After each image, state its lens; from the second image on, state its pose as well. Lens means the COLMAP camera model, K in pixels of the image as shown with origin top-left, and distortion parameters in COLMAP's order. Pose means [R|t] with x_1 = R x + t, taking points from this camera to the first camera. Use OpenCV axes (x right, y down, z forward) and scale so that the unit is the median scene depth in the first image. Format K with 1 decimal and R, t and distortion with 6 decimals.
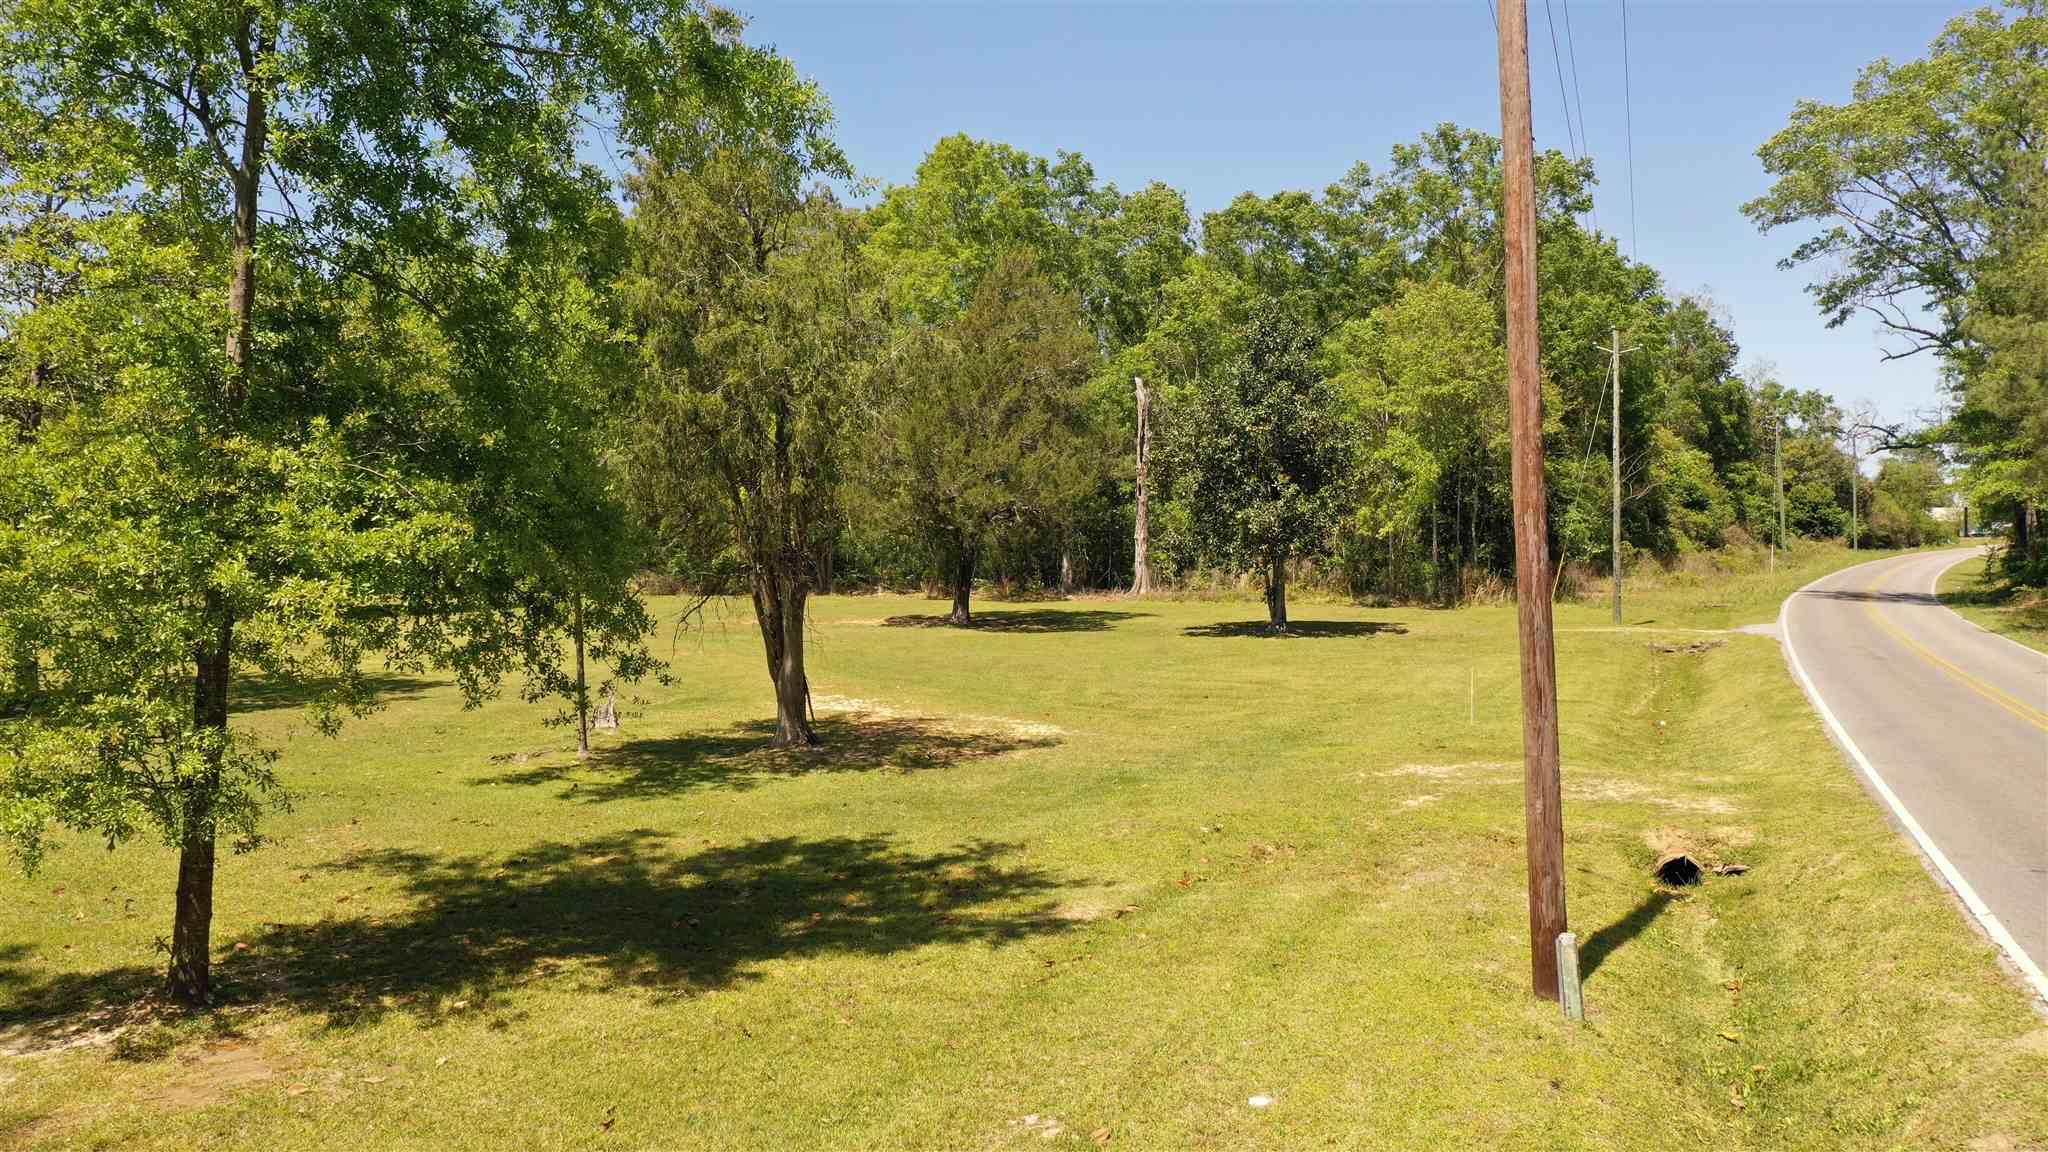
lens RADIAL K [[1683.3, 0, 1033.1], [0, 1683.3, 574.8], [0, 0, 1]] dist [0.008138, -0.005936]
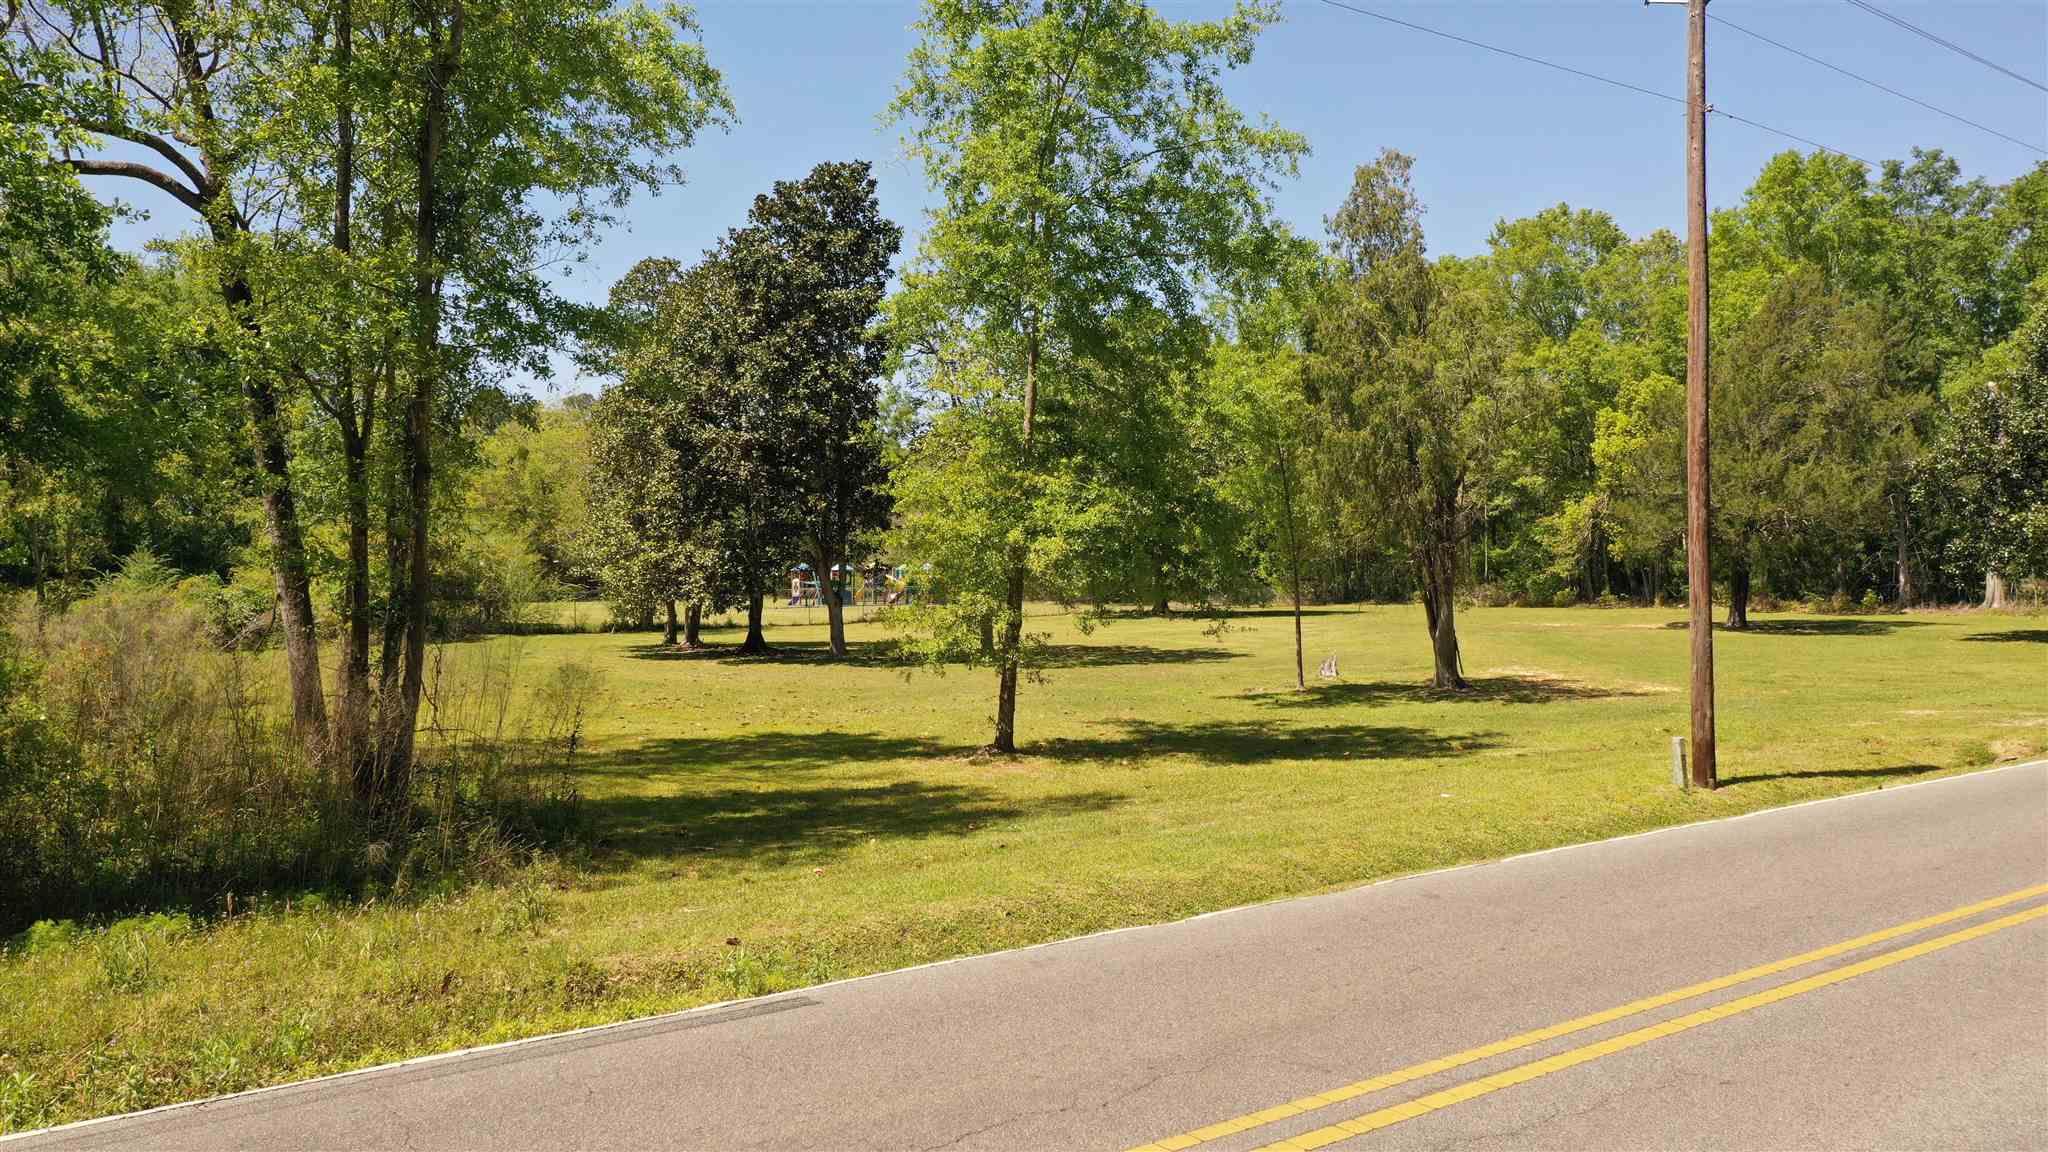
lens RADIAL K [[1683.3, 0, 1022.0], [0, 1683.3, 578.5], [0, 0, 1]] dist [0.008138, -0.005936]
pose [[0.861283, -0.000687, -0.508126, 0.166960], [-0.006761, 0.999895, -0.012811, 0.022600], [0.508081, 0.014469, 0.861188, -0.224329]]
